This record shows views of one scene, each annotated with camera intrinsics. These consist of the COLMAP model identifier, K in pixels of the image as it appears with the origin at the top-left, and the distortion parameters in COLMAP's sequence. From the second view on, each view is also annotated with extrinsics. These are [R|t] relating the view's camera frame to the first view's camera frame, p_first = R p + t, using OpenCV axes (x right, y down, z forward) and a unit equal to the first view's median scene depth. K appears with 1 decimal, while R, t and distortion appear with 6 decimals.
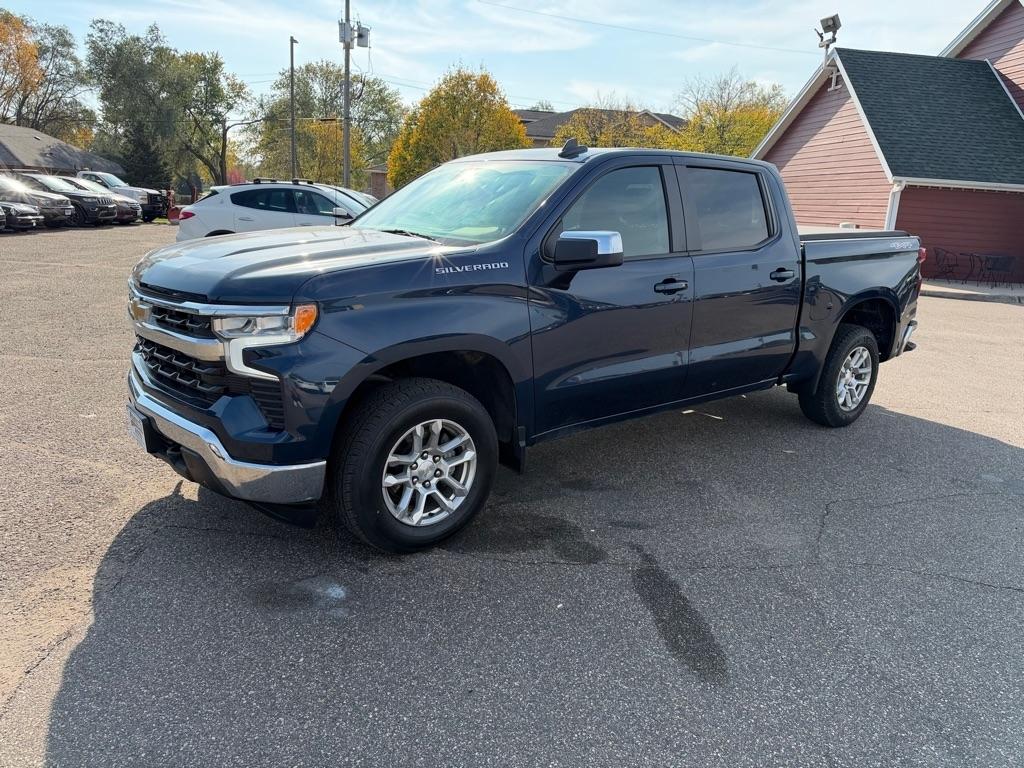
lens RADIAL K [[735.6, 0, 513.5], [0, 735.6, 388.1], [0, 0, 1]] dist [-0.008716, 0.002431]
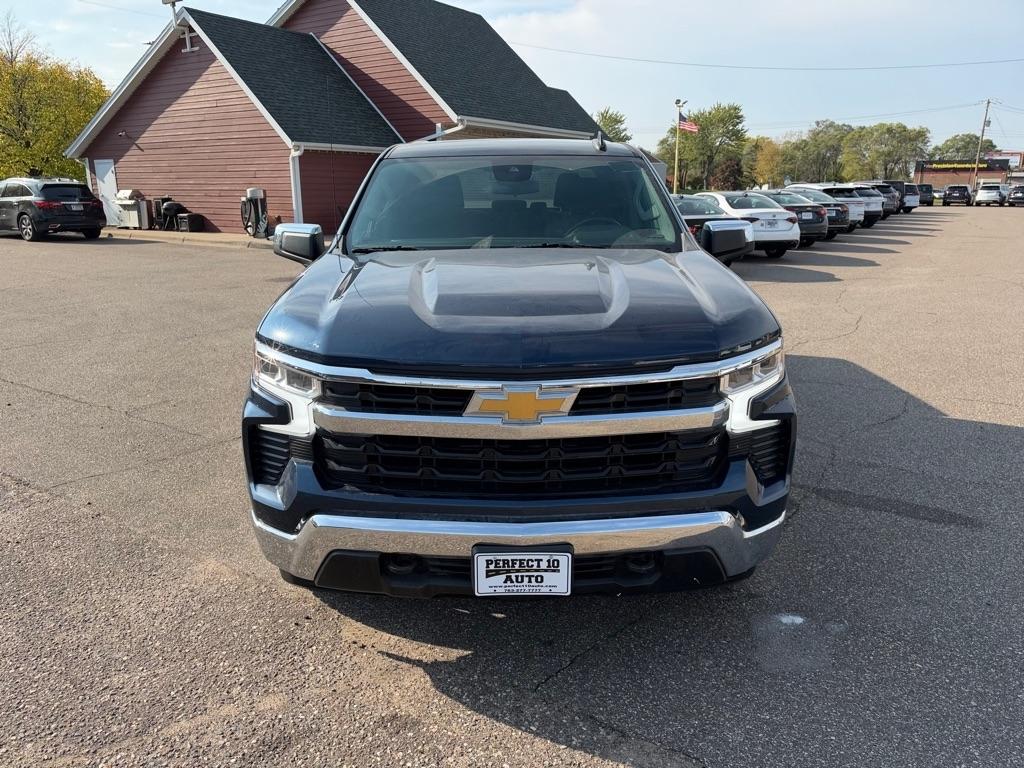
lens RADIAL K [[751.6, 0, 498.1], [0, 751.6, 384.8], [0, 0, 1]] dist [-0.003506, -0.007589]
pose [[0.618988, -0.255029, 0.742842, -0.184462], [0.224766, 0.963775, 0.143588, -0.040858], [-0.752552, 0.078086, 0.653887, 0.100013]]
